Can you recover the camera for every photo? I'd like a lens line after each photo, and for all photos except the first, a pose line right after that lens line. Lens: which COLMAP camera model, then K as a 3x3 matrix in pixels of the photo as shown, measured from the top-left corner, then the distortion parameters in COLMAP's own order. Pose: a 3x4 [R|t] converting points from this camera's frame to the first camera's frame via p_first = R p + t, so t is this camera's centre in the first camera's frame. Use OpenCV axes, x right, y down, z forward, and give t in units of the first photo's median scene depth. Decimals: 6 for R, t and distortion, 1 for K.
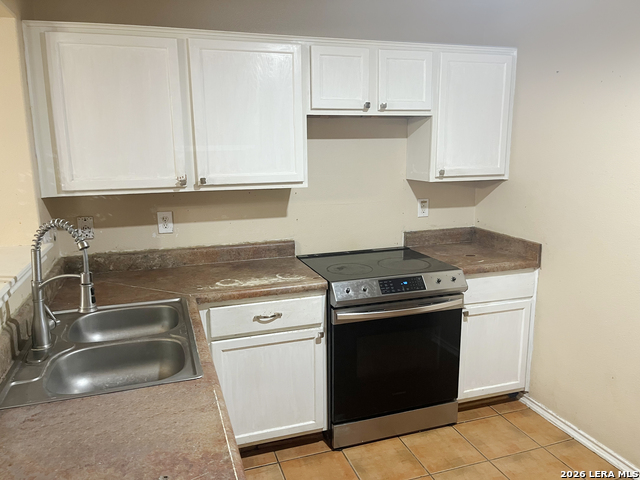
lens RADIAL K [[485.7, 0, 320.7], [0, 485.7, 240.3], [0, 0, 1]] dist [0.026679, -0.034987]
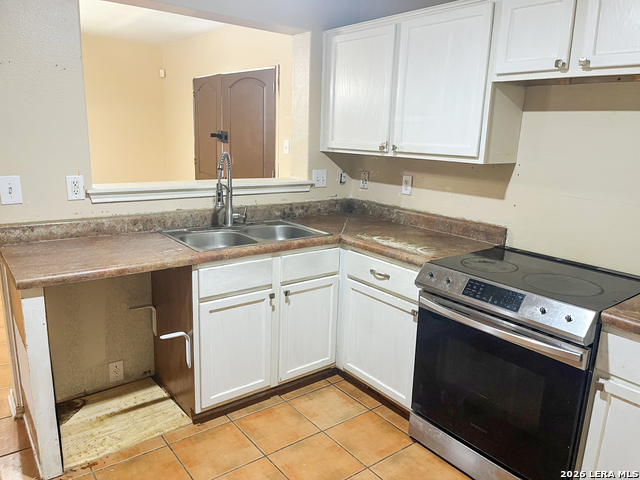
lens RADIAL K [[485.7, 0, 319.2], [0, 485.7, 242.5], [0, 0, 1]] dist [0.026679, -0.034987]
pose [[0.325124, 0.234618, -0.916105, 0.728683], [-0.214339, 0.961807, 0.170254, -0.059156], [0.921061, 0.141004, 0.362994, 0.416788]]
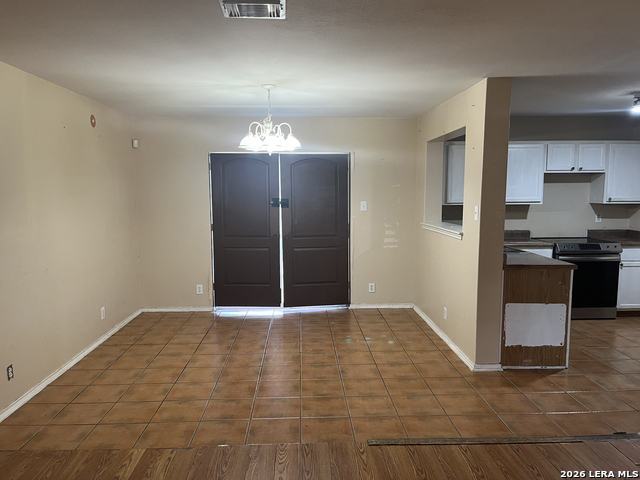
lens RADIAL K [[485.7, 0, 318.1], [0, 485.7, 242.2], [0, 0, 1]] dist [0.026679, -0.034987]
pose [[0.959124, 0.036545, -0.280616, -0.381340], [-0.058627, 0.995773, -0.070703, 0.284117], [0.276846, 0.084264, 0.957213, -1.426804]]
